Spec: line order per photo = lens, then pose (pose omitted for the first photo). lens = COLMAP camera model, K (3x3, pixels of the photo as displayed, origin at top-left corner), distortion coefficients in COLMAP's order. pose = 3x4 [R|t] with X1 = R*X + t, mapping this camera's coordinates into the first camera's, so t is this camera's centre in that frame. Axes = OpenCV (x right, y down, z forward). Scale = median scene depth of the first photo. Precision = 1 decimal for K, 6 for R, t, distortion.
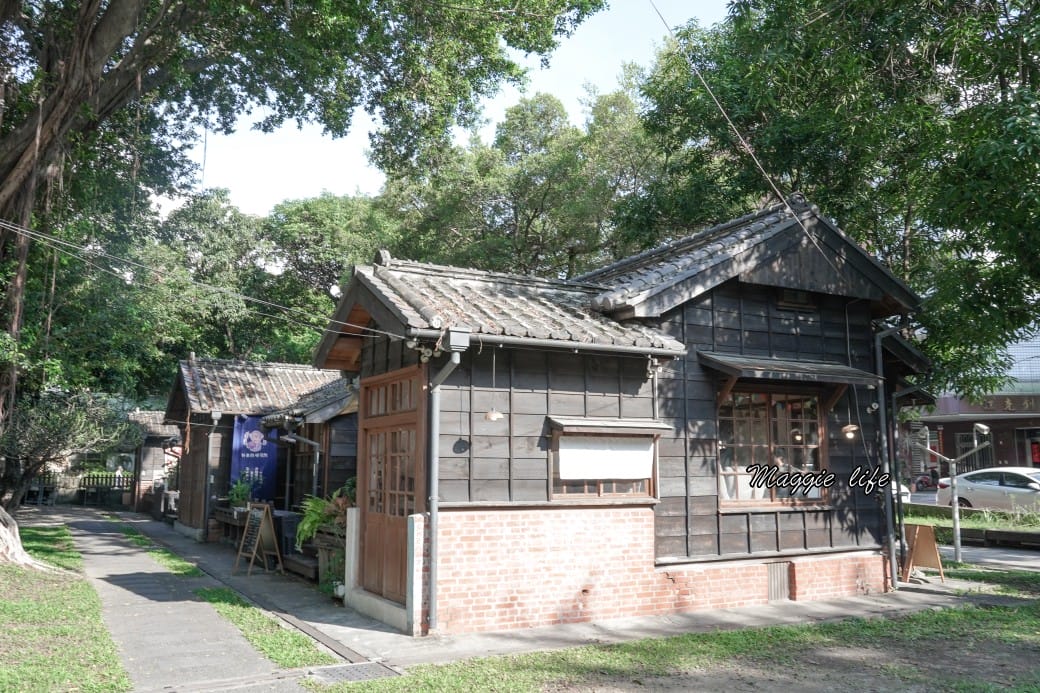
lens RADIAL K [[859.0, 0, 520.0], [0, 859.0, 346.5], [0, 0, 1]] dist [-0.008941, -0.002853]
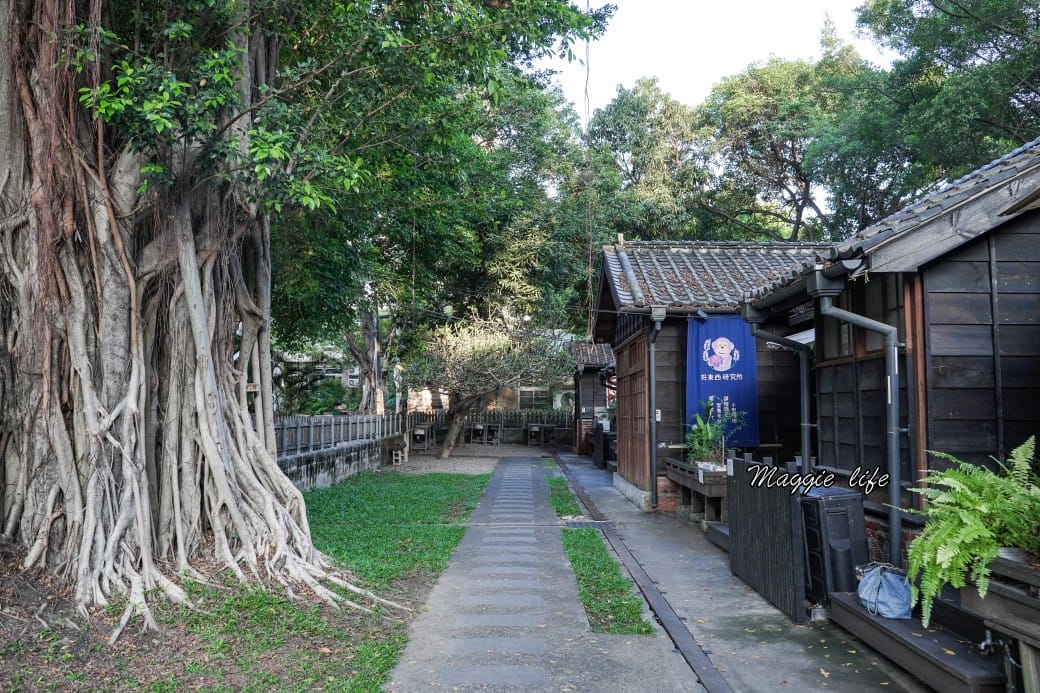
lens RADIAL K [[859.0, 0, 520.0], [0, 859.0, 346.5], [0, 0, 1]] dist [-0.008941, -0.002853]
pose [[0.876459, -0.037195, -0.480038, -0.139199], [0.070408, 0.996195, 0.051364, 0.063059], [0.476301, -0.078817, 0.875743, 0.391336]]
